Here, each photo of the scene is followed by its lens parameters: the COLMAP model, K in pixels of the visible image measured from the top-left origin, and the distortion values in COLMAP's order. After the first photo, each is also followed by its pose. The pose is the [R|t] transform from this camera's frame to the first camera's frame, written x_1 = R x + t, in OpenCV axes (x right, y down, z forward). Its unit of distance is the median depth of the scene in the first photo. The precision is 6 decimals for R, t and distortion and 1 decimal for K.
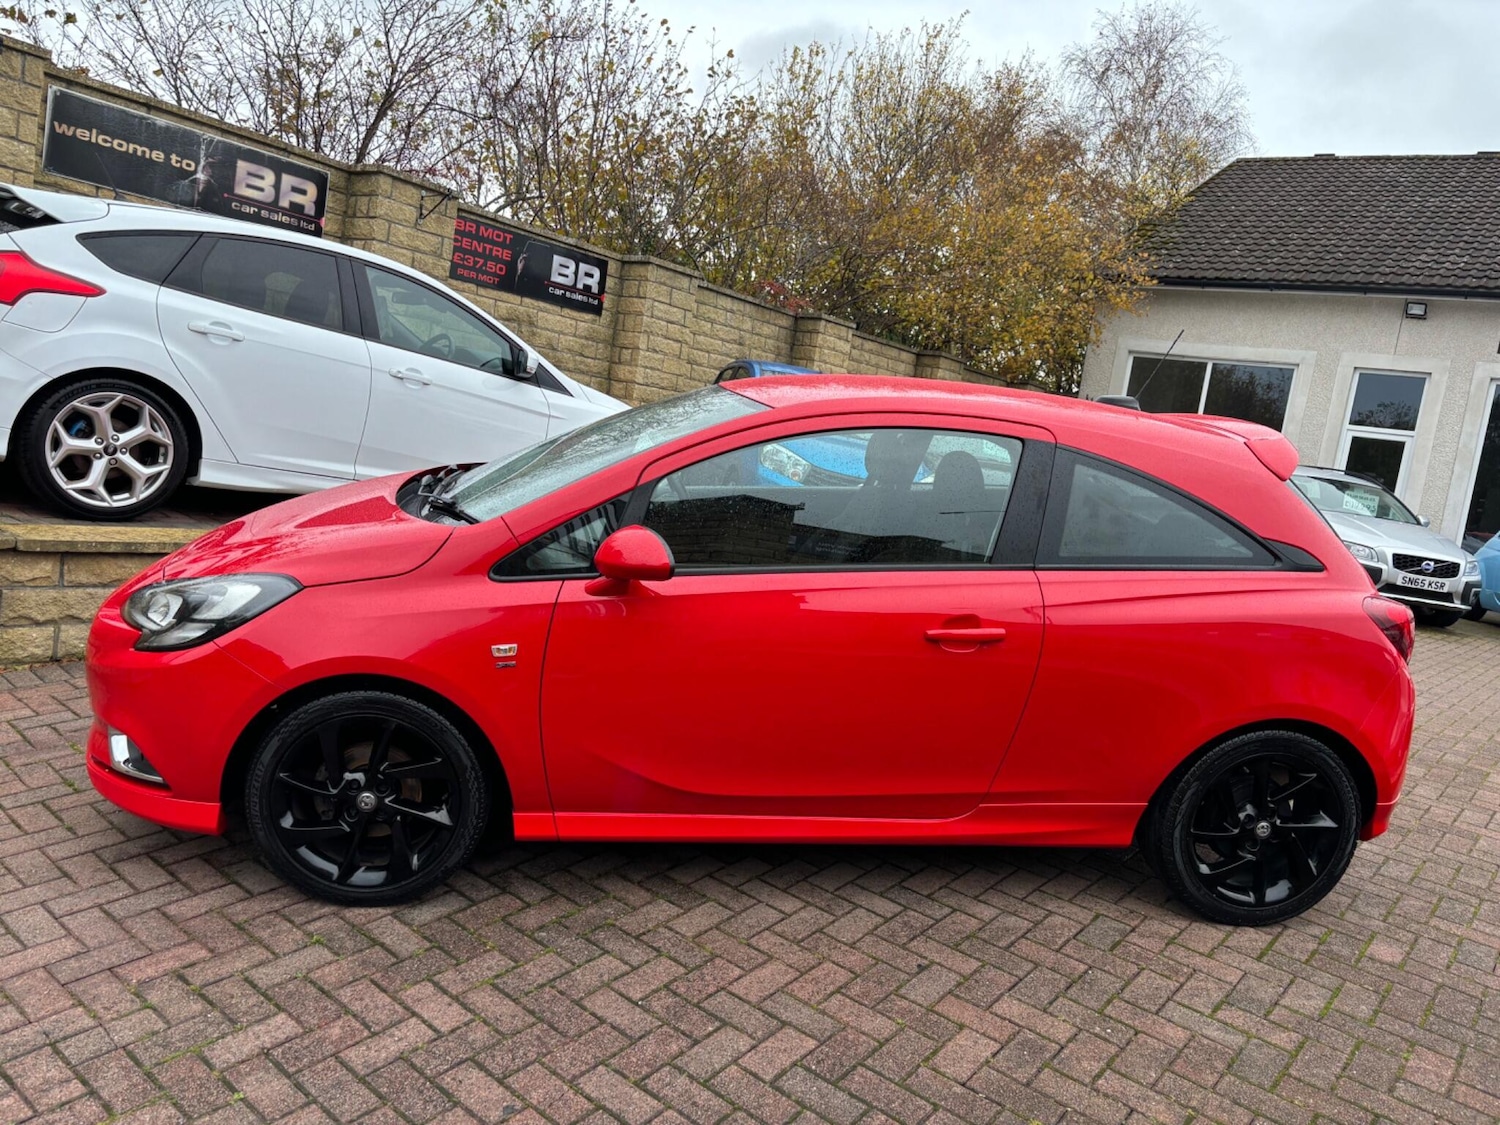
lens RADIAL K [[1137.6, 0, 742.6], [0, 1137.6, 550.6], [0, 0, 1]] dist [0.051889, -0.054563]
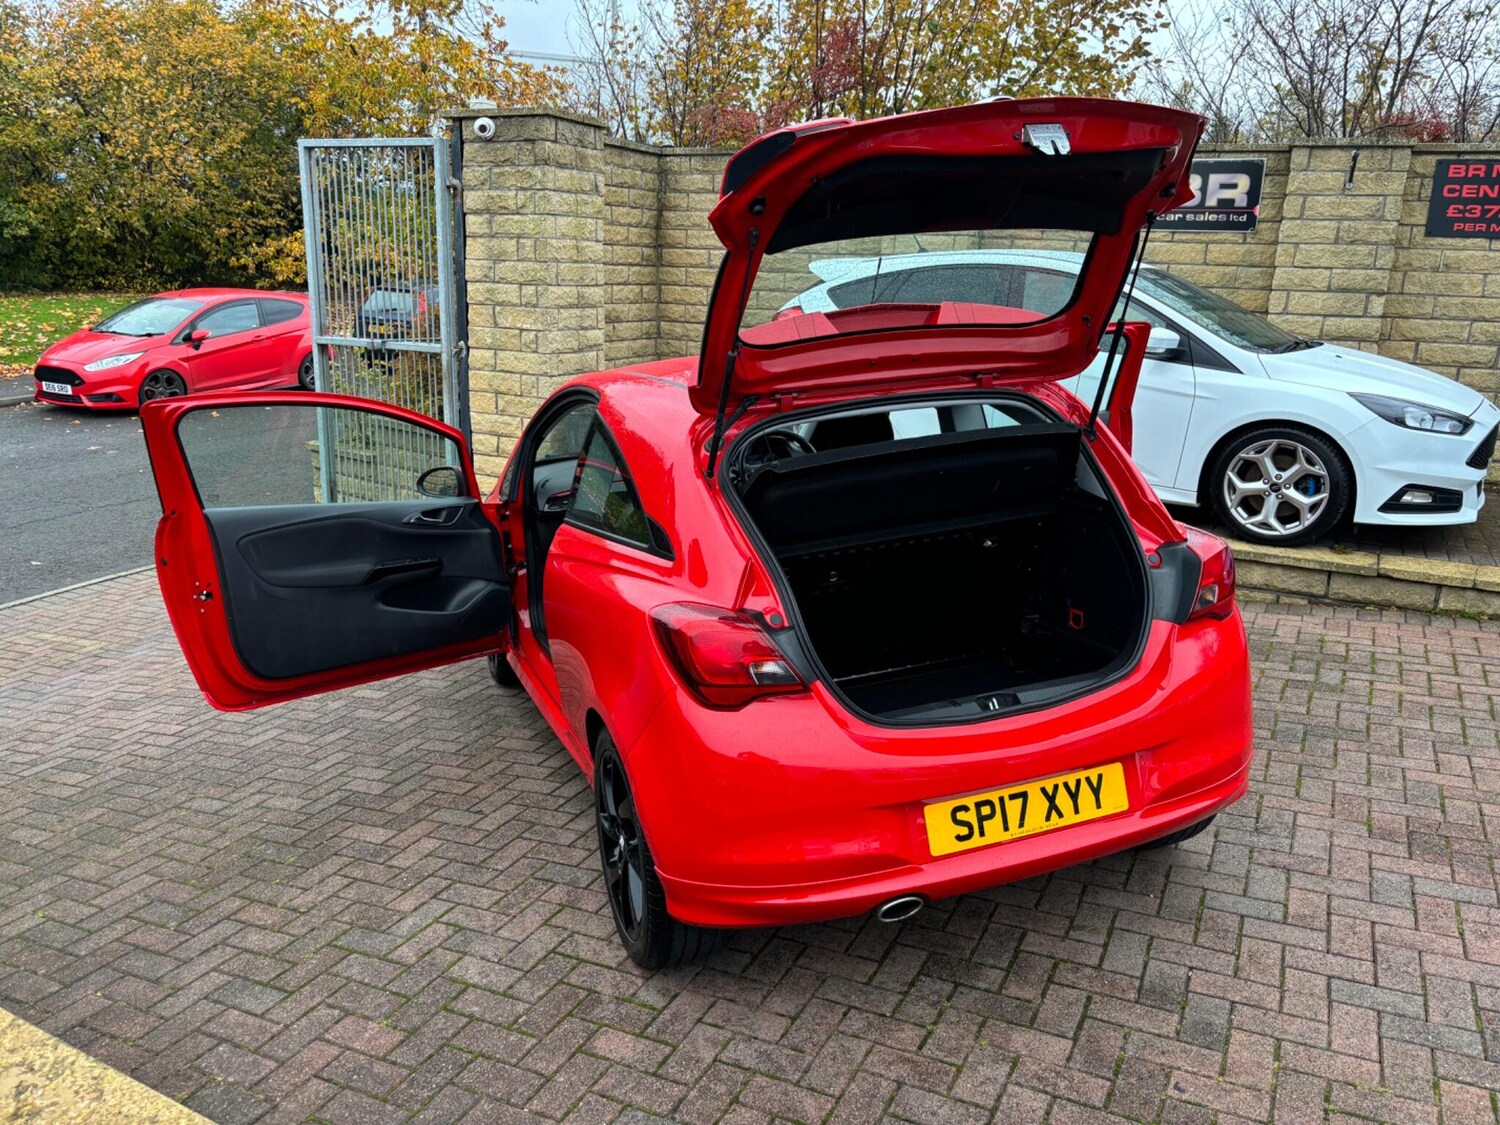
lens RADIAL K [[1136.1, 0, 745.7], [0, 1136.1, 546.6], [0, 0, 1]] dist [0.047738, -0.050713]
pose [[0.208725, 0.096177, -0.973234, 0.636636], [-0.102066, 0.991860, 0.076128, -0.029237], [0.972634, 0.083444, 0.216843, 0.431648]]
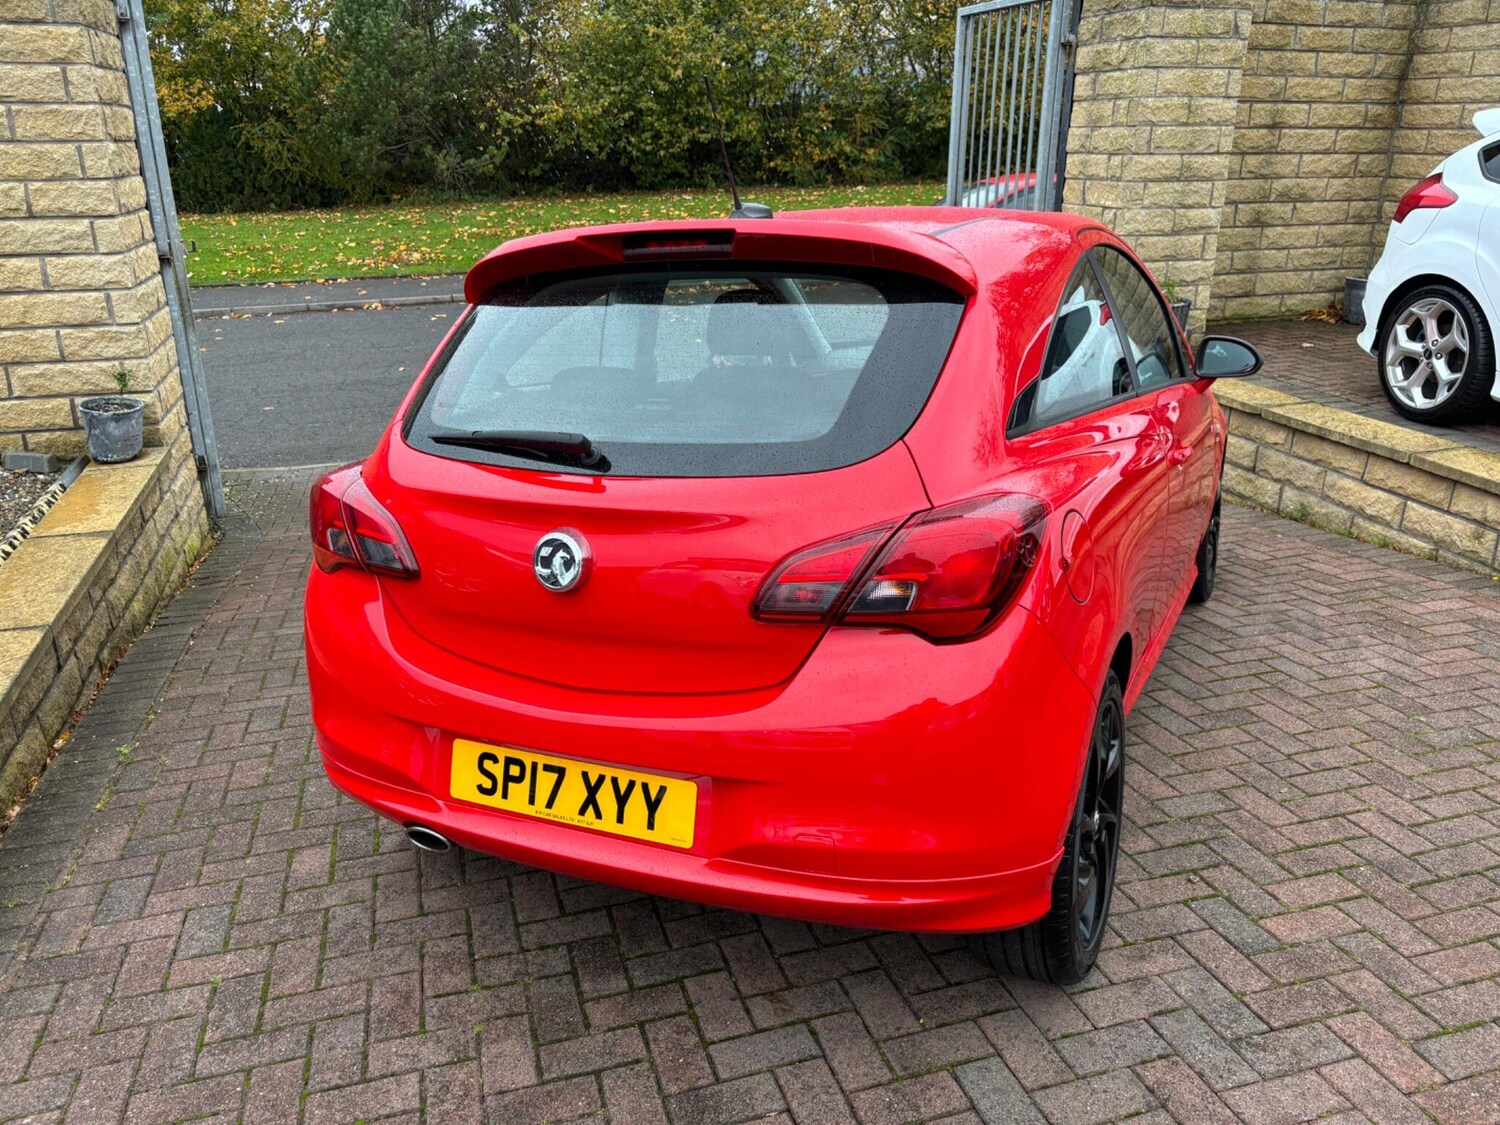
lens RADIAL K [[1137.4, 0, 745.0], [0, 1137.4, 554.9], [0, 0, 1]] dist [0.050347, -0.055024]
pose [[-0.556309, 0.140897, -0.818943, 0.503990], [-0.171824, 0.944718, 0.279256, -0.073049], [0.813017, 0.296067, -0.501346, 0.783446]]
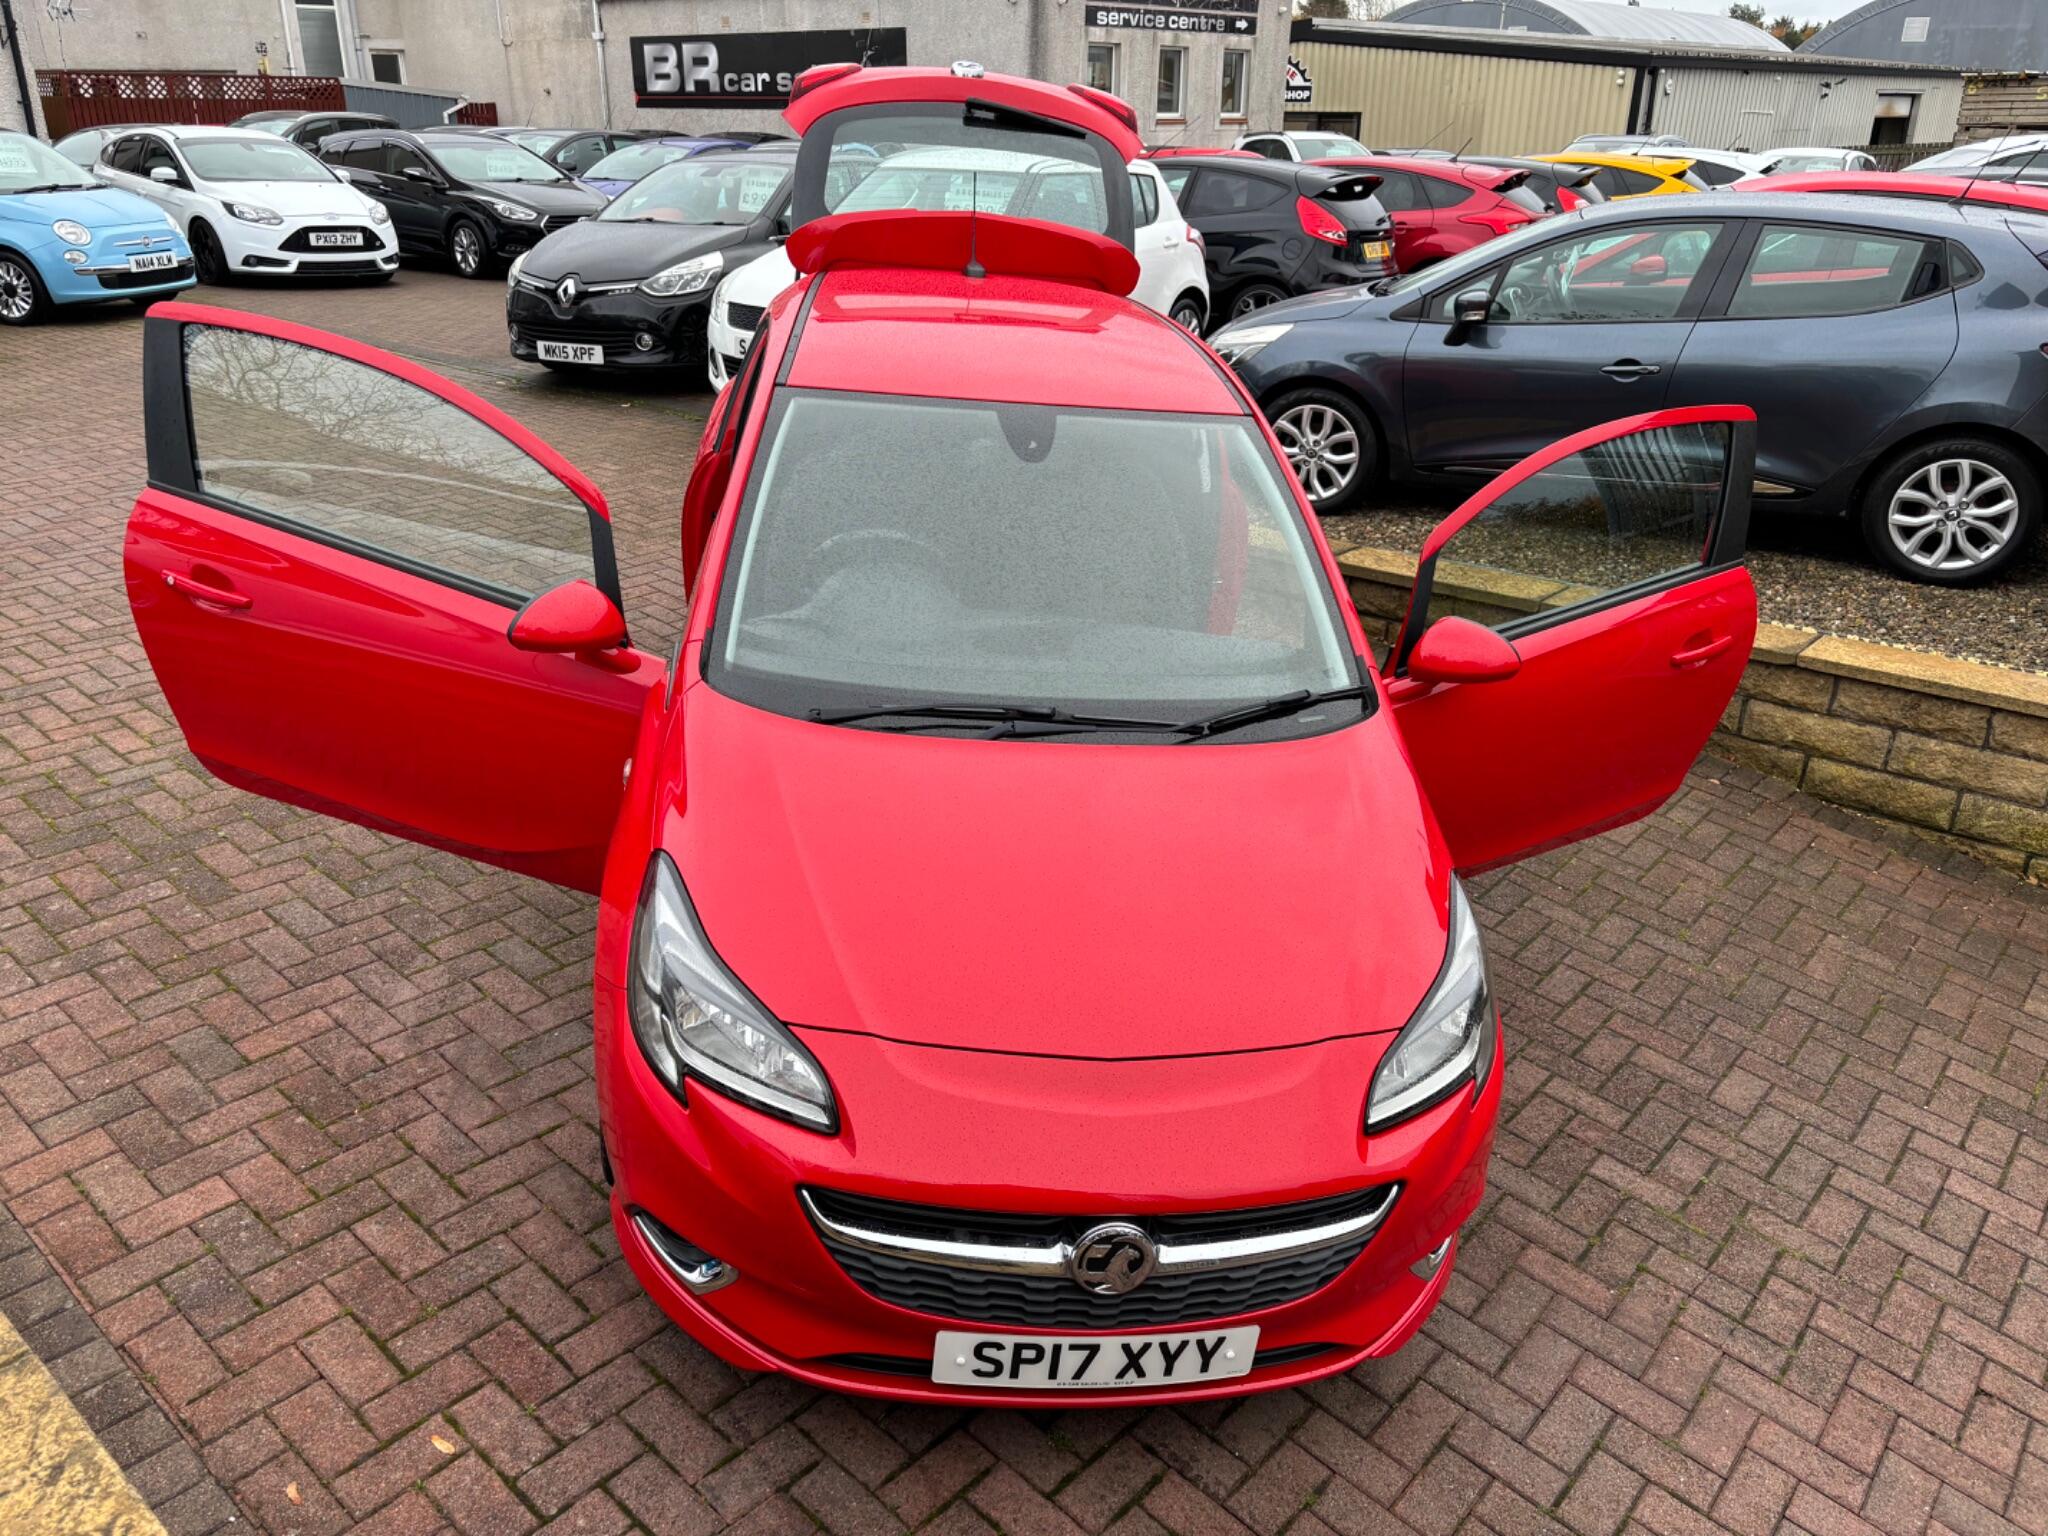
lens RADIAL K [[1545.9, 0, 1007.6], [0, 1545.9, 757.0], [0, 0, 1]] dist [0.048136, -0.048122]
pose [[0.032243, -0.527204, 0.849127, -0.517210], [0.103343, 0.846774, 0.521819, -0.250467], [-0.994123, 0.070926, 0.081785, 0.512254]]
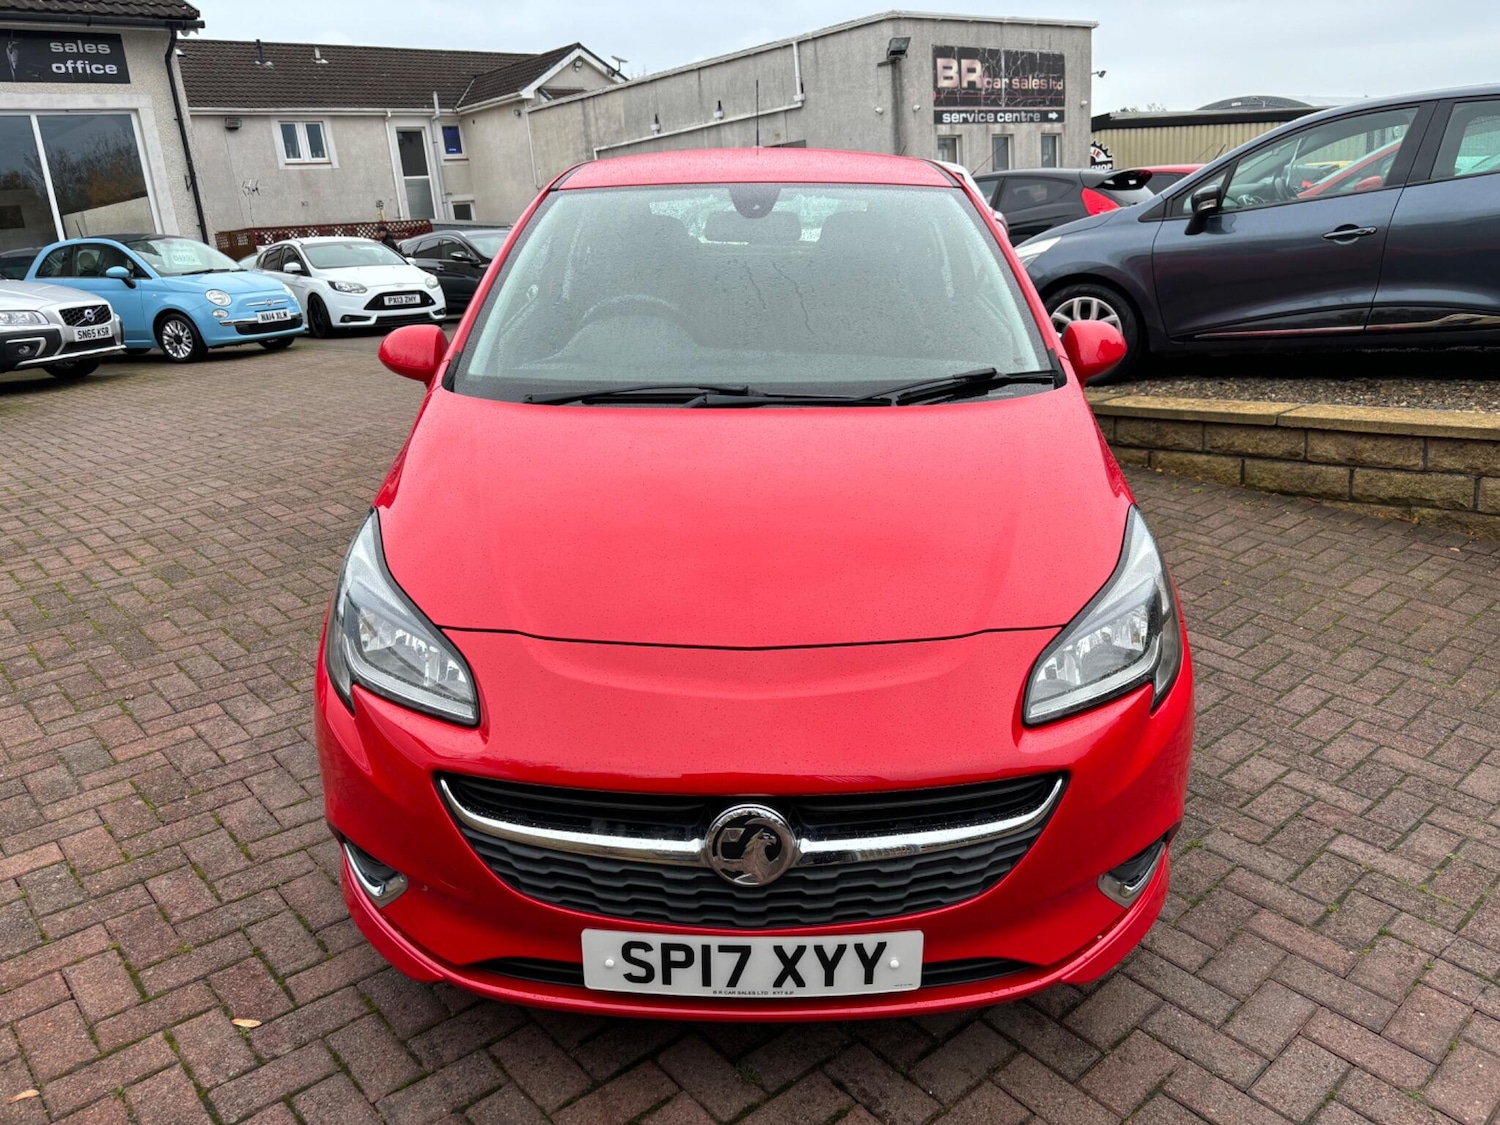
lens RADIAL K [[1136.2, 0, 750.9], [0, 1136.2, 543.0], [0, 0, 1]] dist [0.059459, -0.071185]
pose [[0.142924, -0.420070, 0.896166, -0.474029], [0.207427, 0.898067, 0.387879, -0.126382], [-0.967754, 0.130452, 0.215489, 0.463610]]
